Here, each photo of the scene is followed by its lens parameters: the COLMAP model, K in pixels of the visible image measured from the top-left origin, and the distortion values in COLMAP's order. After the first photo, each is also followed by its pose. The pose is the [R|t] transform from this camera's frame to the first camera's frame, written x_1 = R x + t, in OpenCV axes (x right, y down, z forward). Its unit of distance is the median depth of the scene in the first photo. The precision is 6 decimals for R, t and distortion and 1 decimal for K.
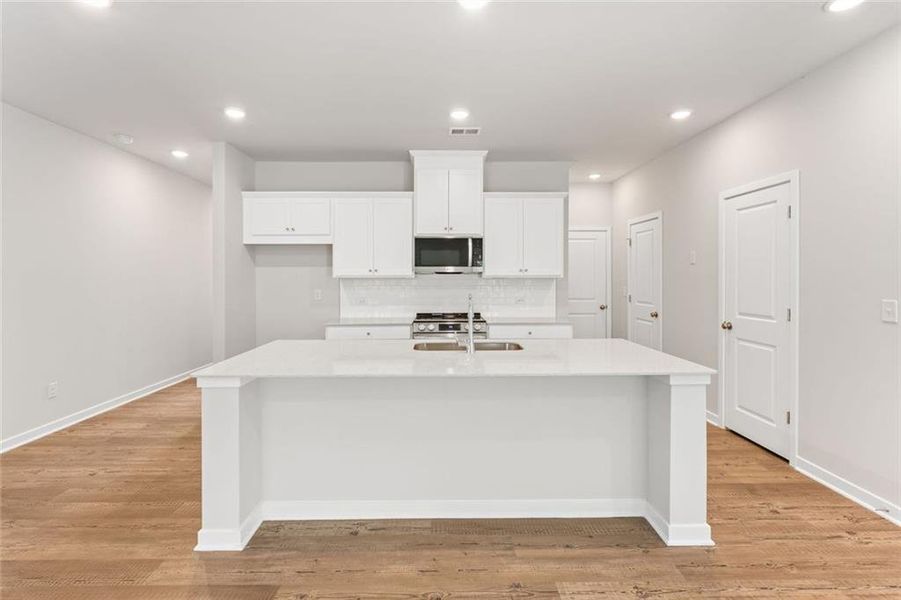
lens RADIAL K [[408.2, 0, 433.9], [0, 408.2, 280.5], [0, 0, 1]] dist [0.000359, 0.000043]
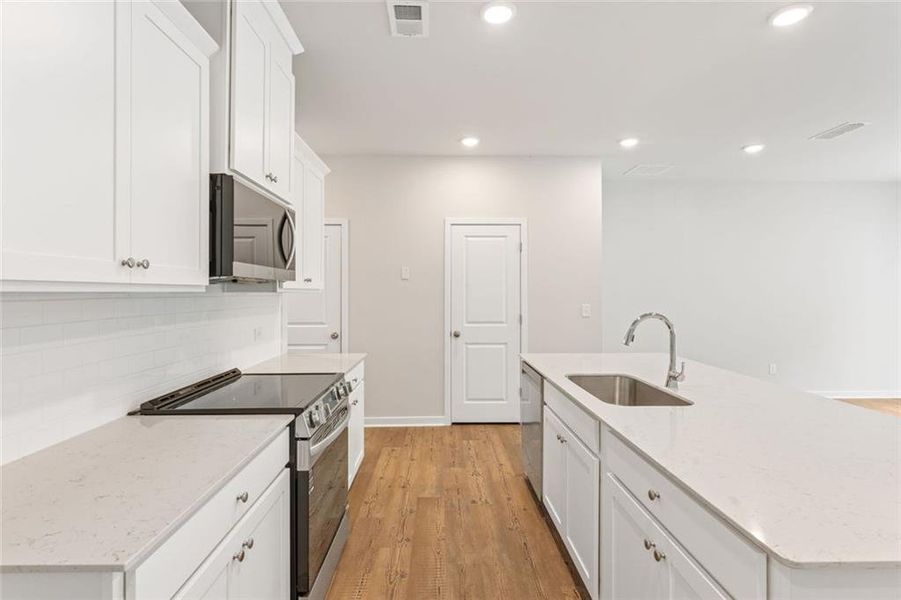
lens RADIAL K [[446.8, 0, 440.7], [0, 446.8, 288.0], [0, 0, 1]] dist [0.001985, 0.000012]
pose [[-0.005909, 0.011383, 0.999918, -0.459595], [0.009324, 0.999892, -0.011328, -0.005034], [-0.999939, 0.009256, -0.006015, 0.871056]]
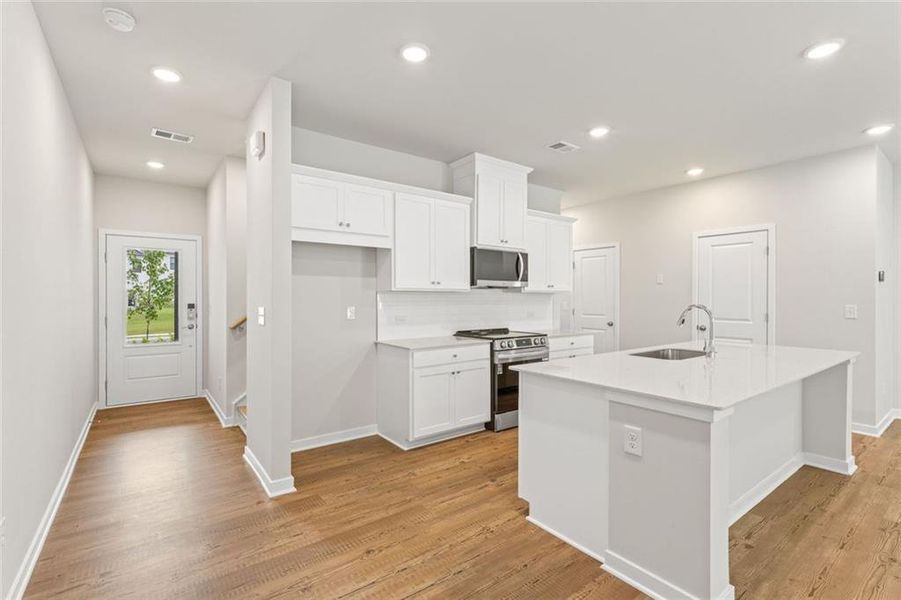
lens RADIAL K [[408.2, 0, 439.3], [0, 408.2, 298.4], [0, 0, 1]] dist [0.000359, 0.000043]
pose [[0.814165, 0.003408, 0.580623, -0.689029], [0.000865, 0.999975, -0.007082, 0.015437], [-0.580633, 0.006268, 0.814141, 0.316663]]
